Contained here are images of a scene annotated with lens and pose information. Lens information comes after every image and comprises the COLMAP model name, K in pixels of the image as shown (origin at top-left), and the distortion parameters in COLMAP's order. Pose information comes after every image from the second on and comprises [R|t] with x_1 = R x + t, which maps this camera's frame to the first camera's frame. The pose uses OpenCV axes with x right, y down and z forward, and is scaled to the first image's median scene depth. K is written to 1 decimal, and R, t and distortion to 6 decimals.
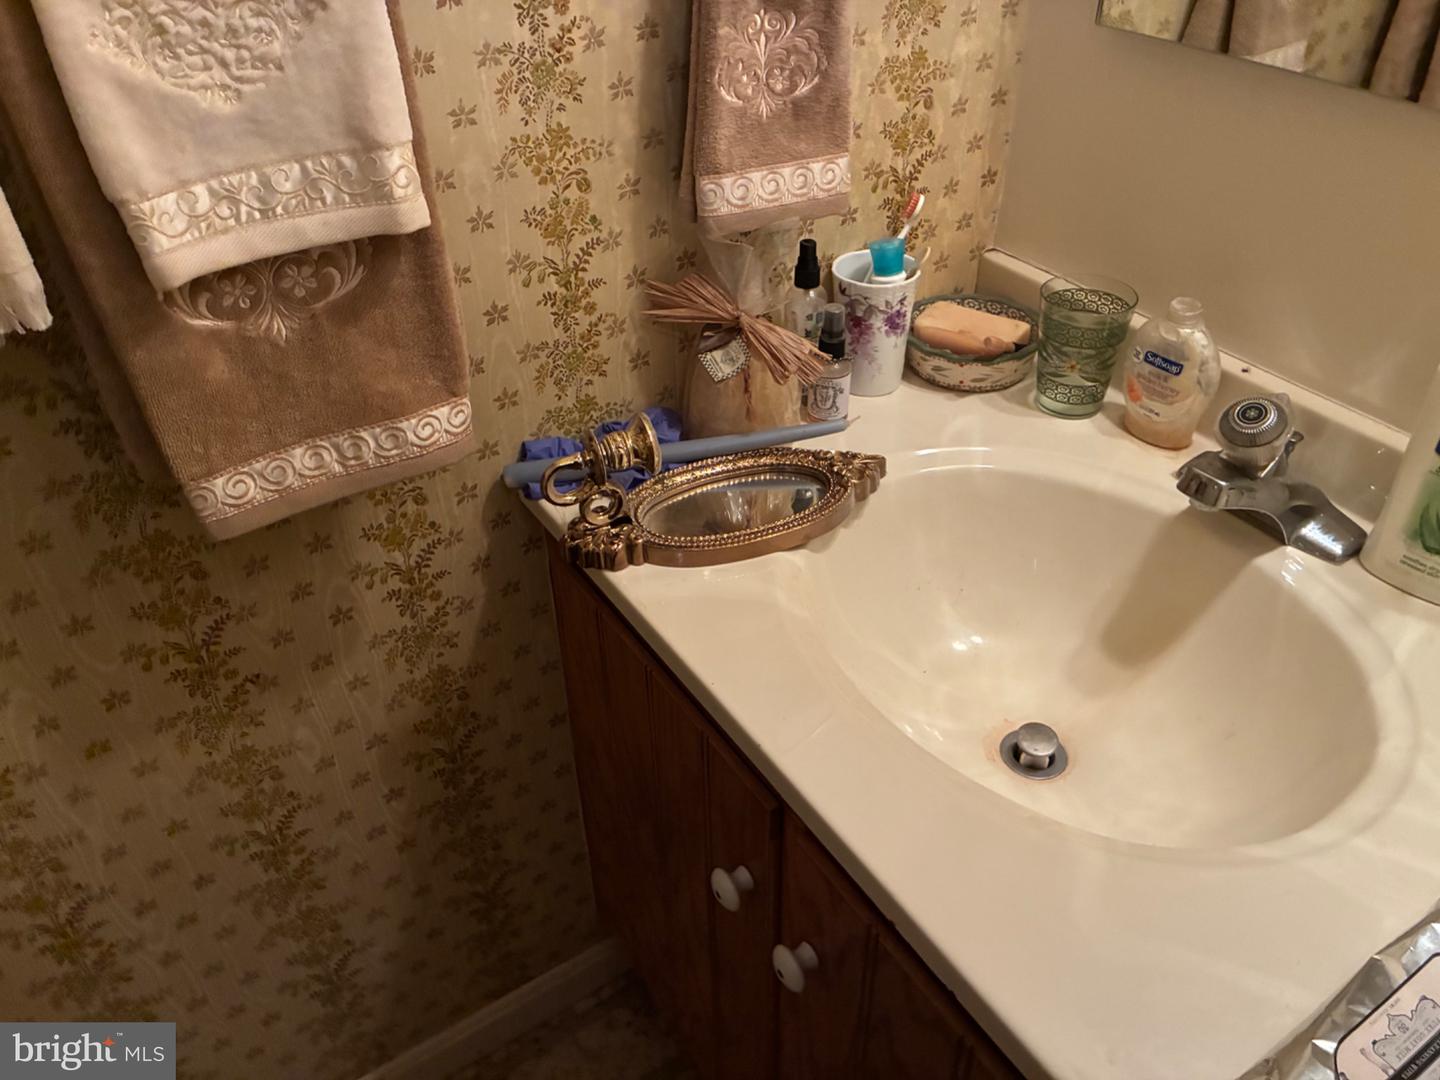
lens RADIAL K [[1105.7, 0, 739.8], [0, 1105.7, 537.9], [0, 0, 1]] dist [0.076008, -0.074724]
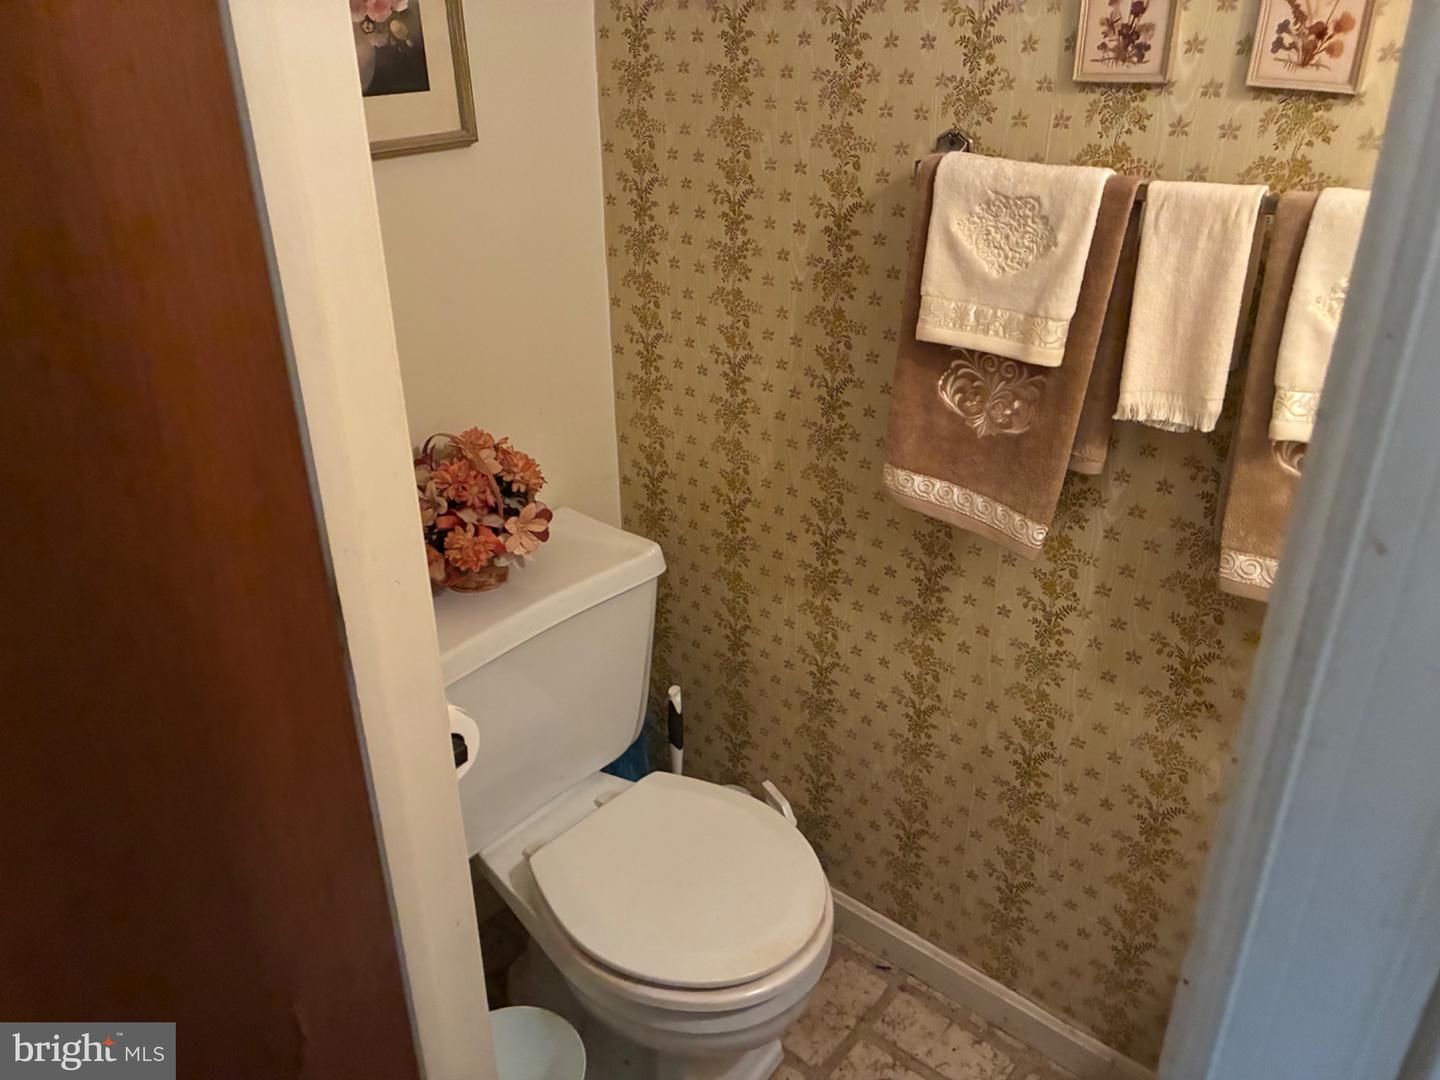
lens RADIAL K [[1105.7, 0, 739.8], [0, 1105.7, 537.9], [0, 0, 1]] dist [0.076008, -0.074724]
pose [[0.315568, 0.437079, -0.842246, 0.541377], [-0.577482, 0.792765, 0.195033, 0.024365], [0.752948, 0.424836, 0.502577, -0.295483]]
